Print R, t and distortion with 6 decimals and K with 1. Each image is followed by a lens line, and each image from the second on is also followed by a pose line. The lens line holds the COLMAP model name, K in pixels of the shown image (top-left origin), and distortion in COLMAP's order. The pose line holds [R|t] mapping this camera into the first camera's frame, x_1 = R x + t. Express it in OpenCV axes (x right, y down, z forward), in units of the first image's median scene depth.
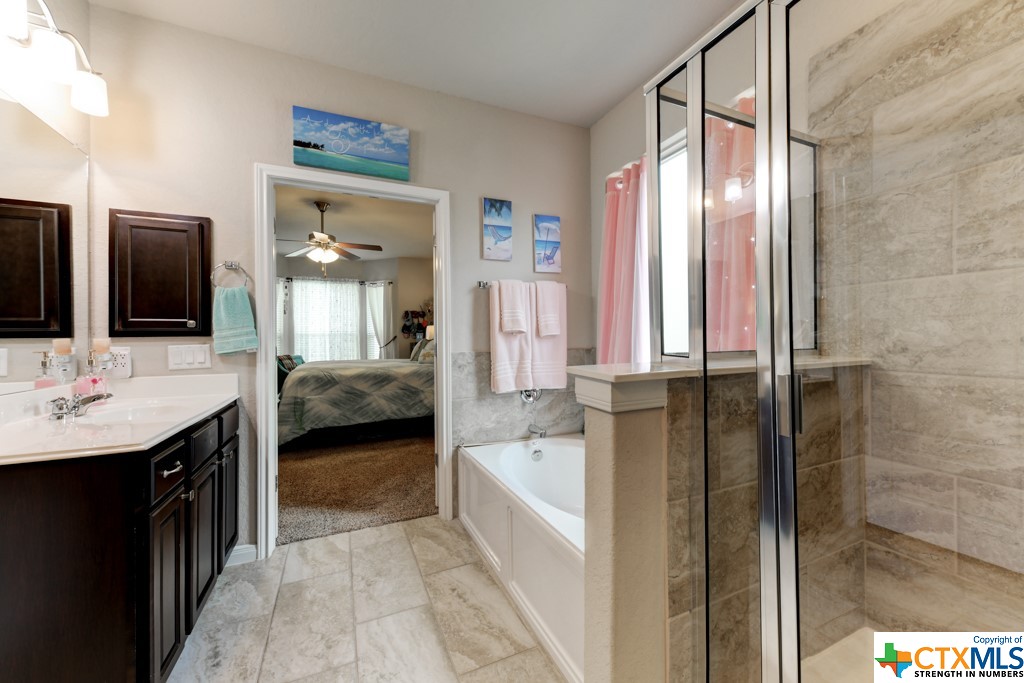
lens RADIAL K [[376.9, 0, 512.9], [0, 376.9, 338.6], [0, 0, 1]] dist [0.003189, 0.000112]
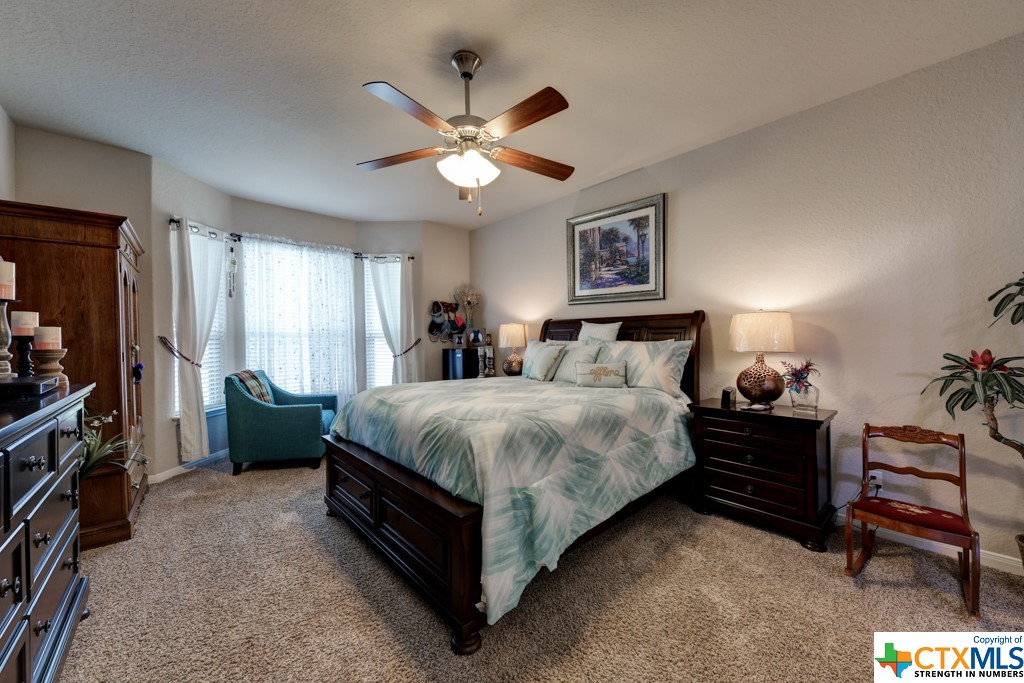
lens RADIAL K [[376.9, 0, 513.0], [0, 376.9, 345.1], [0, 0, 1]] dist [0.003189, 0.000112]
pose [[0.951930, 0.008672, 0.306192, -0.366084], [-0.010874, 0.999926, 0.005484, -0.000715], [-0.306121, -0.008550, 0.951954, 0.322656]]
